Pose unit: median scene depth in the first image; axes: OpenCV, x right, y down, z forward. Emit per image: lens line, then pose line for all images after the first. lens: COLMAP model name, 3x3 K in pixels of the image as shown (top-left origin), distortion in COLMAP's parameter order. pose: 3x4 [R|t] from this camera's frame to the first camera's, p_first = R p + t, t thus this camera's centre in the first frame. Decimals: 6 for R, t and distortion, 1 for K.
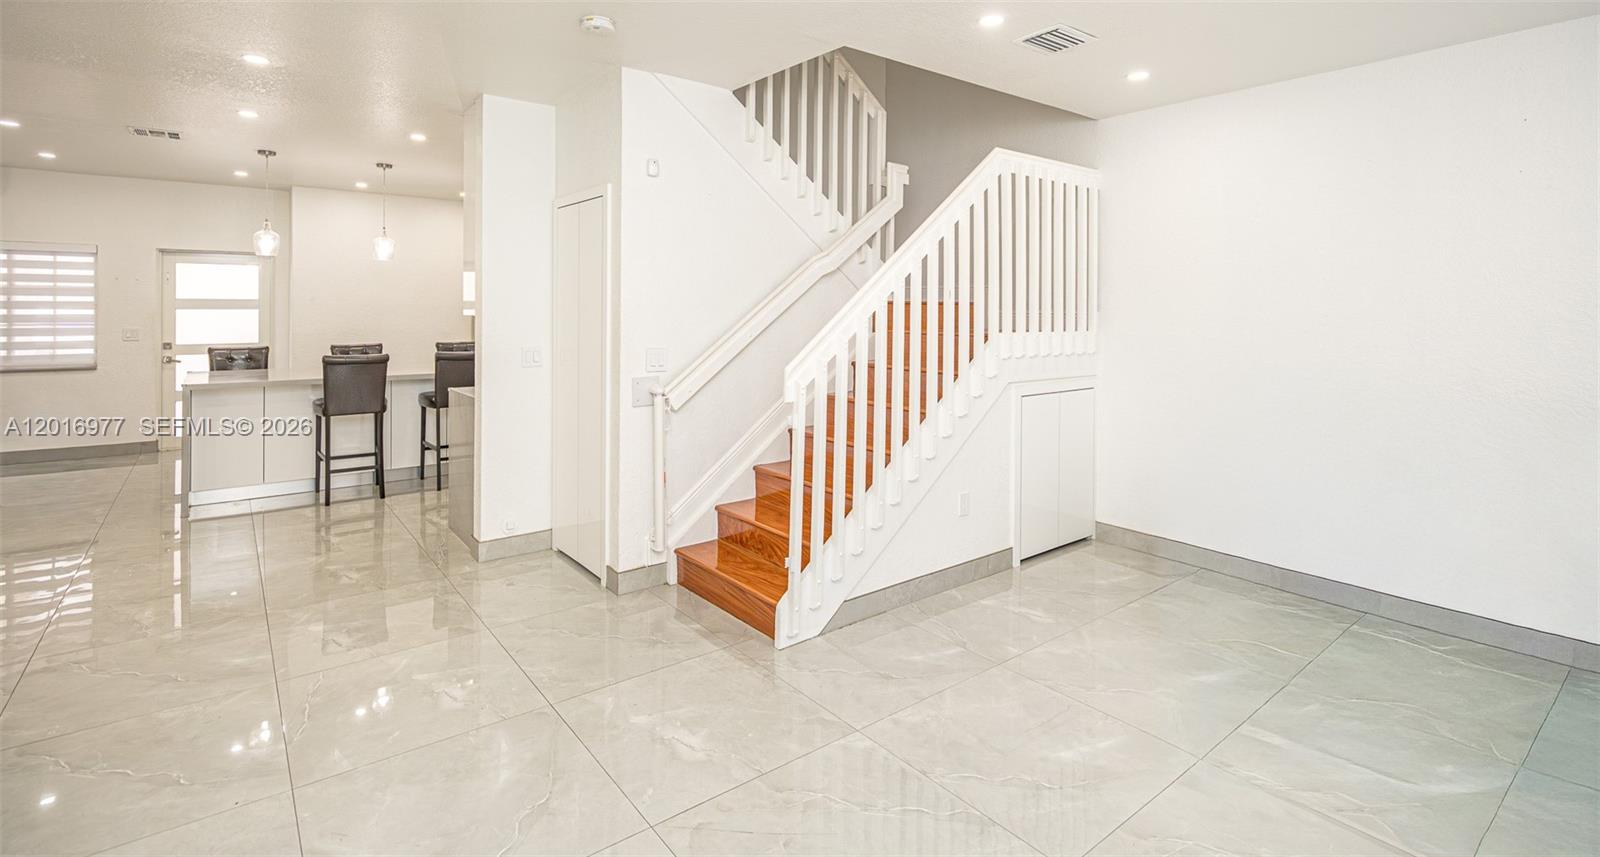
lens RADIAL K [[738.0, 0, 781.4], [0, 738.0, 308.3], [0, 0, 1]] dist [-0.002982, -0.000447]
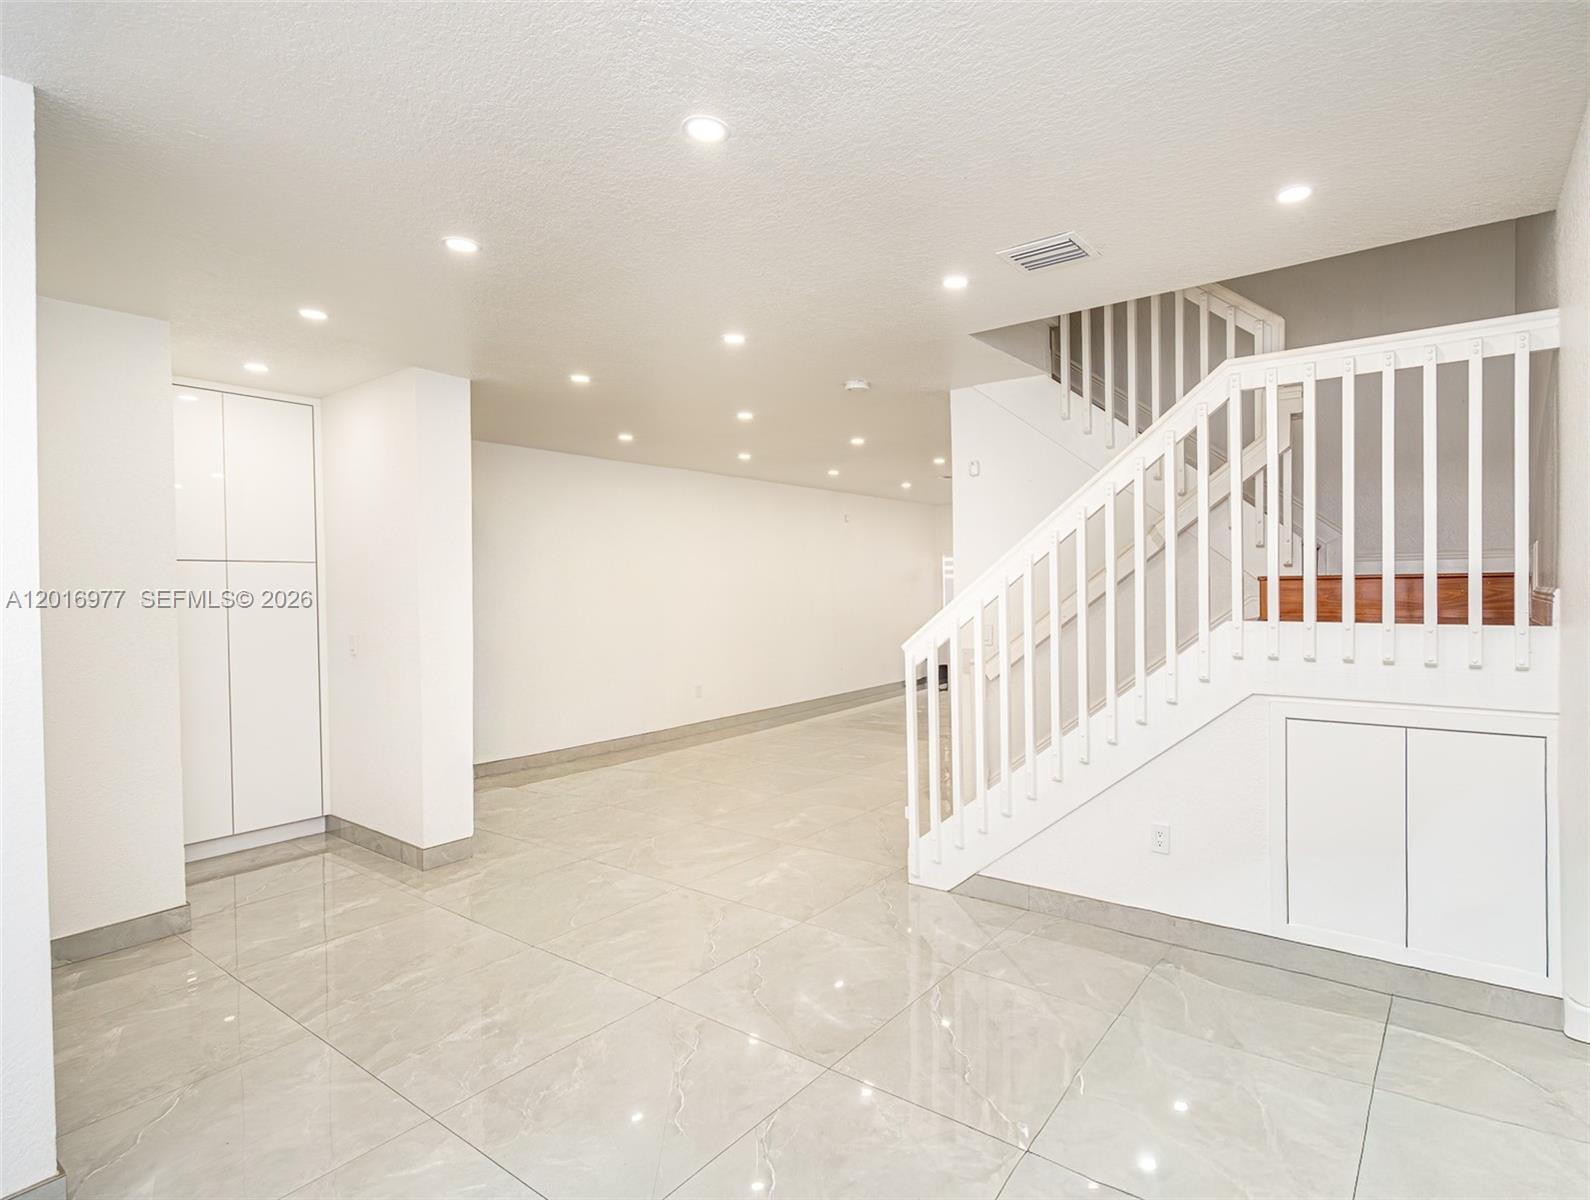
lens RADIAL K [[810.9, 0, 899.0], [0, 810.9, 601.7], [0, 0, 1]] dist [0.000410, -0.000061]
pose [[0.318167, 0.007901, -0.948002, 0.806803], [0.011314, 0.999862, 0.012130, 0.001109], [0.947967, -0.014585, 0.318034, 0.390172]]
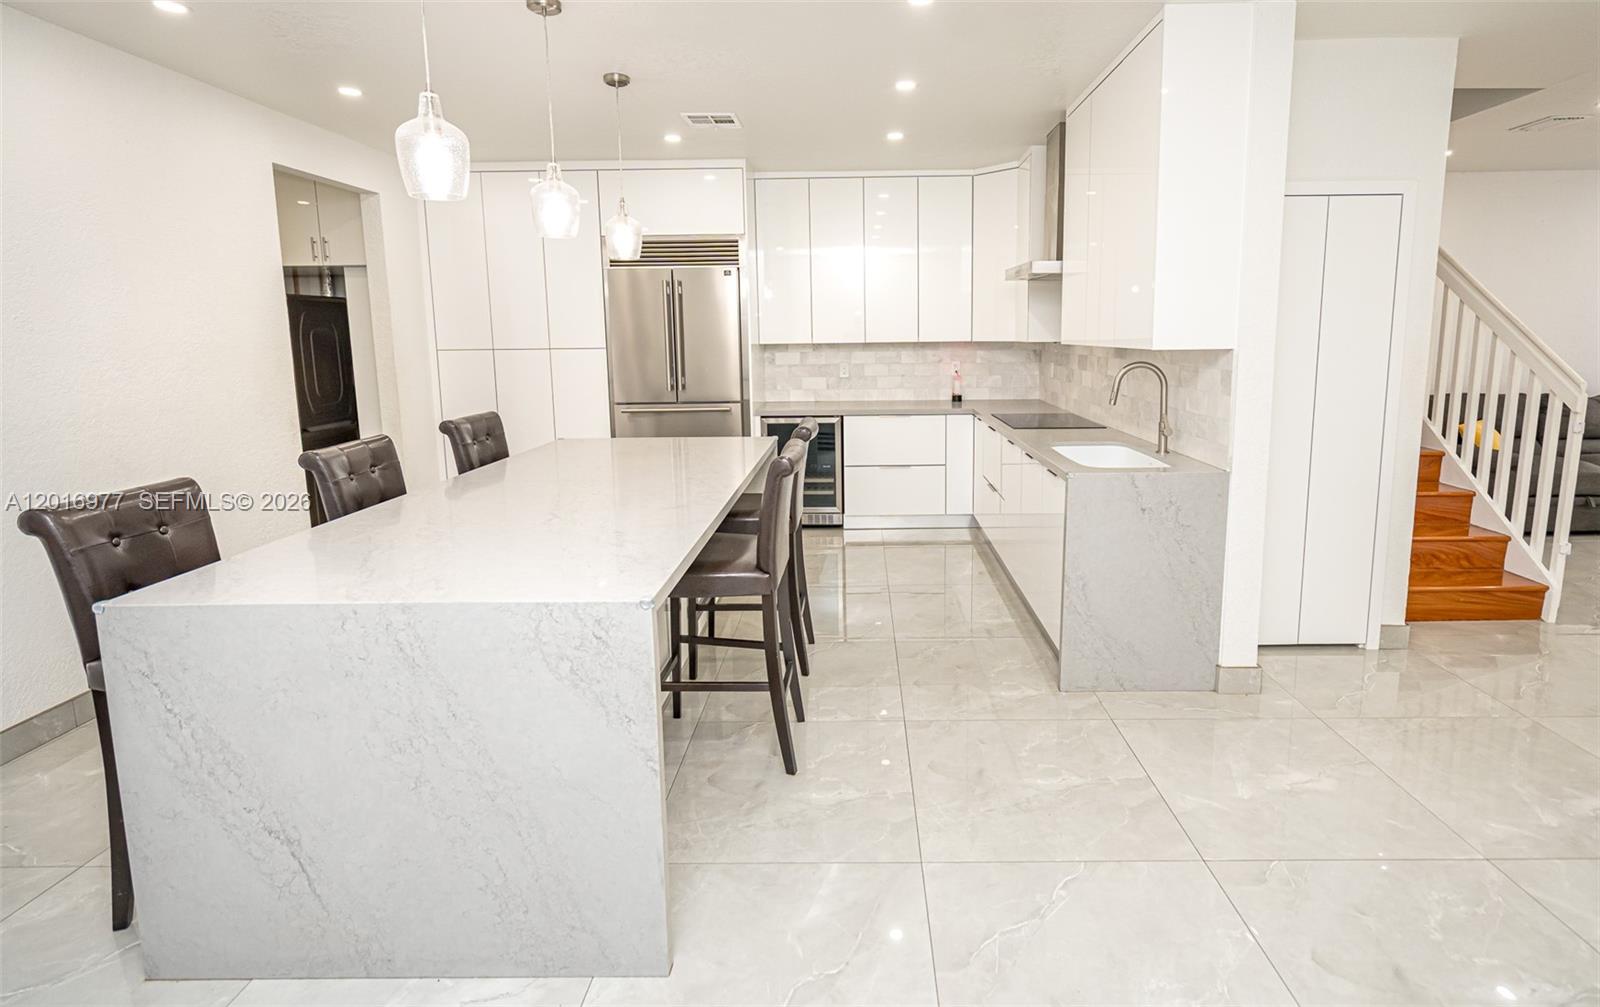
lens RADIAL K [[771.6, 0, 853.6], [0, 771.6, 432.2], [0, 0, 1]] dist [-0.003874, 0.001279]
pose [[0.608635, -0.114235, 0.785184, -1.079300], [0.015245, 0.991083, 0.132374, -0.011768], [-0.793304, -0.068598, 0.604949, 0.779694]]
